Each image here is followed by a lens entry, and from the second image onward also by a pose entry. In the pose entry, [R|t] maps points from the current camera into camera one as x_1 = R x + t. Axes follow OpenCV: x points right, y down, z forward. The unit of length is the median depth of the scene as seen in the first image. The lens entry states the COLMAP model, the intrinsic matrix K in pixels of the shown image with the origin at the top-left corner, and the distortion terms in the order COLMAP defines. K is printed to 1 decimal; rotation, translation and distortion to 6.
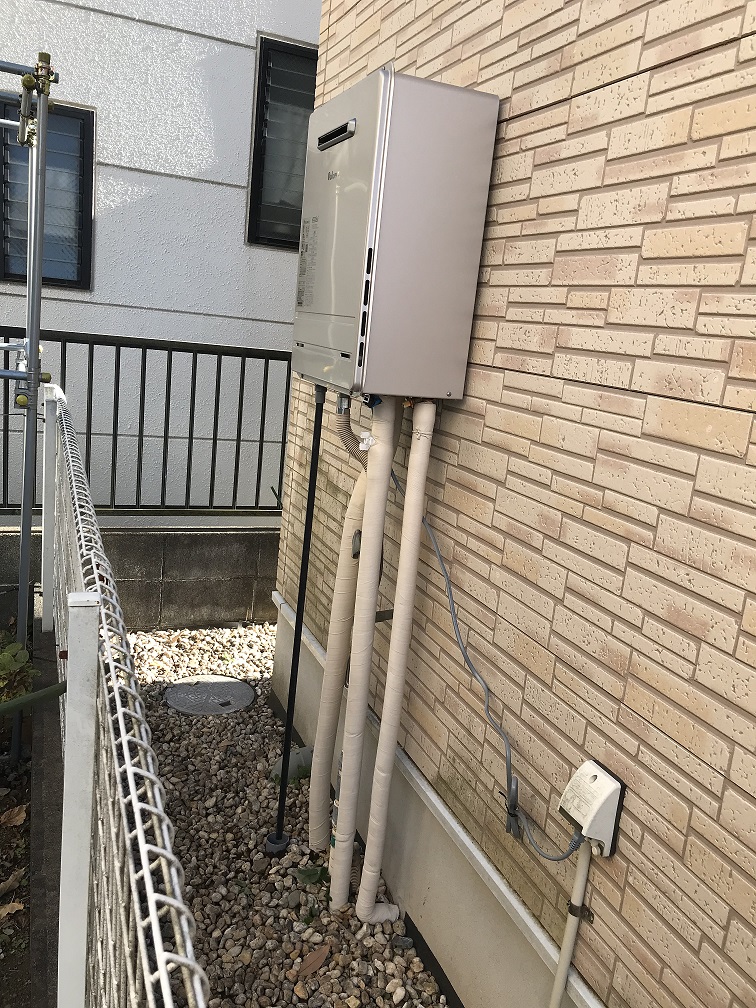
lens RADIAL K [[828.9, 0, 376.0], [0, 828.9, 506.1], [0, 0, 1]] dist [0.023007, -0.006593]
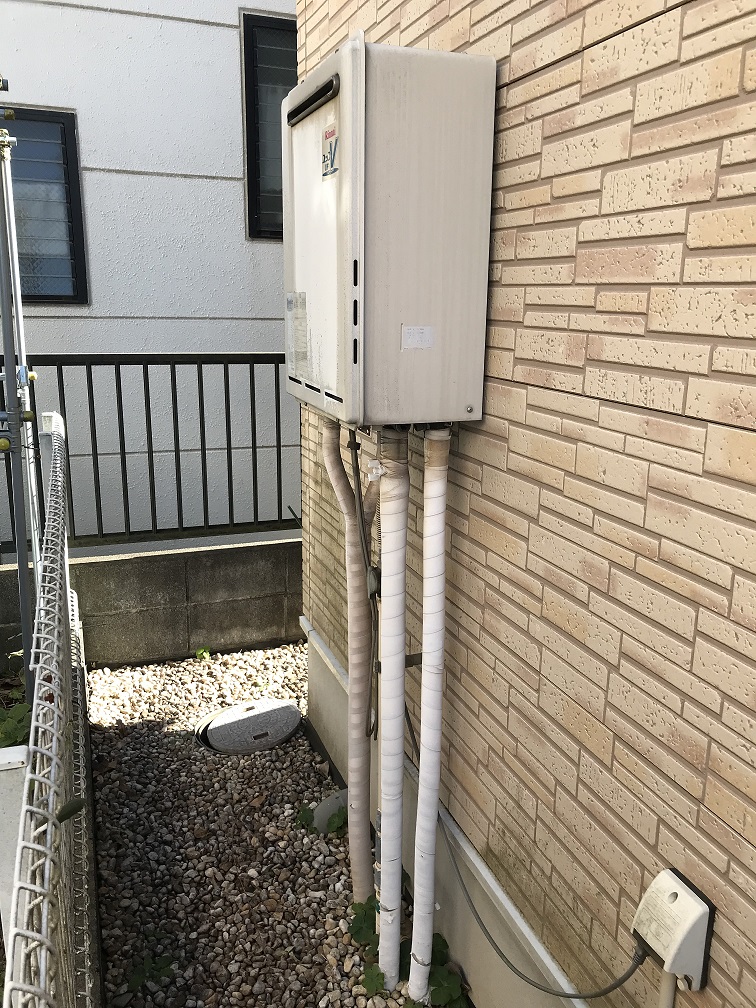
lens RADIAL K [[828.9, 0, 379.5], [0, 828.9, 500.0], [0, 0, 1]] dist [0.023007, -0.006593]
pose [[0.995658, -0.078382, -0.050209, 0.038826], [0.079703, 0.996508, 0.024881, -0.080150], [0.048084, -0.028774, 0.998429, 0.150045]]
